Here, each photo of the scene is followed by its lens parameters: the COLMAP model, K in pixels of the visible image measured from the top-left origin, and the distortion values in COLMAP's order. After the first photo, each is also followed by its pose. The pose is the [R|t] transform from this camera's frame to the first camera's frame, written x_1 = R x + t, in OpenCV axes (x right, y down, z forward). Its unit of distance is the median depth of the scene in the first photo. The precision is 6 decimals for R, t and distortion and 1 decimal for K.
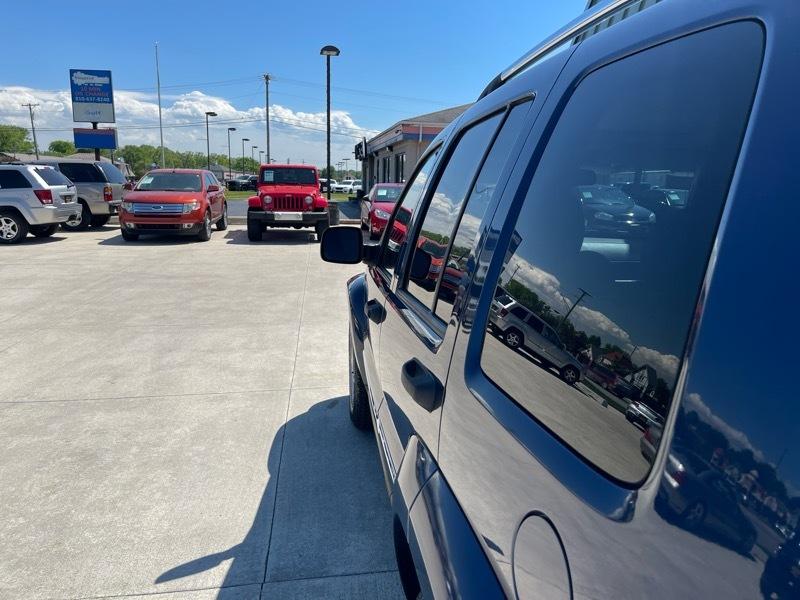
lens RADIAL K [[608.3, 0, 411.0], [0, 608.3, 295.5], [0, 0, 1]] dist [0.071335, -0.095830]
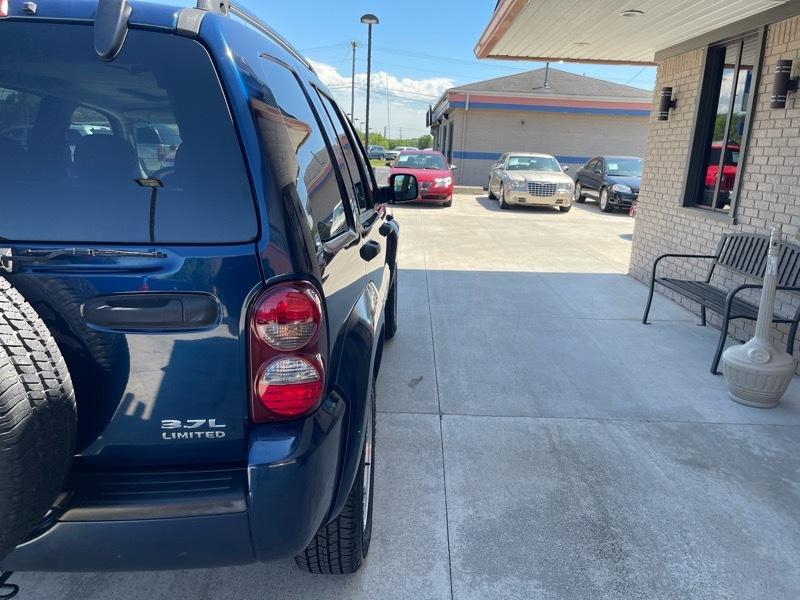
lens RADIAL K [[608.3, 0, 401.4], [0, 608.3, 300.2], [0, 0, 1]] dist [0.071335, -0.095830]
pose [[0.985453, 0.062786, -0.157925, 0.147098], [-0.053996, 0.996776, 0.059354, 0.011997], [0.161142, -0.049963, 0.985666, -0.047829]]
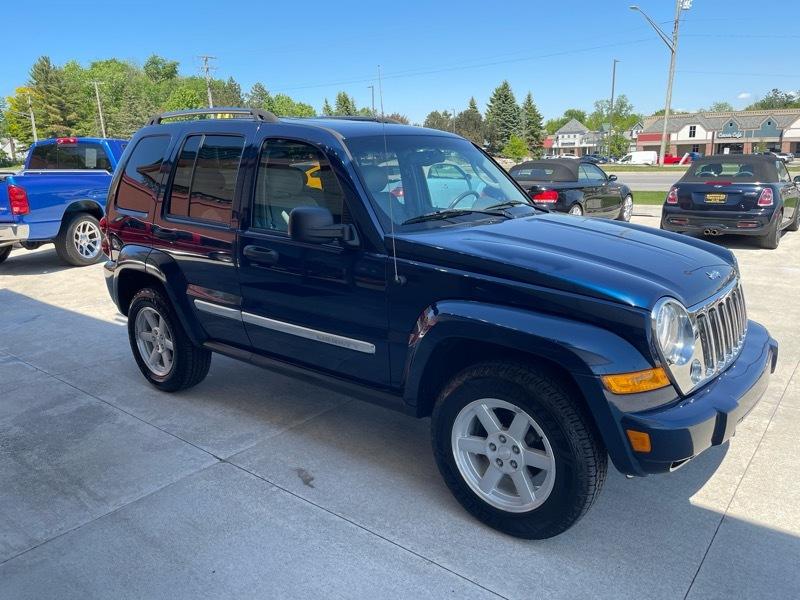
lens RADIAL K [[608.3, 0, 412.8], [0, 608.3, 295.5], [0, 0, 1]] dist [0.071335, -0.095830]
pose [[-0.732056, 0.163207, -0.661406, 0.211418], [-0.108398, 0.930604, 0.349610, -0.067230], [0.672565, 0.327629, -0.663563, 0.347393]]
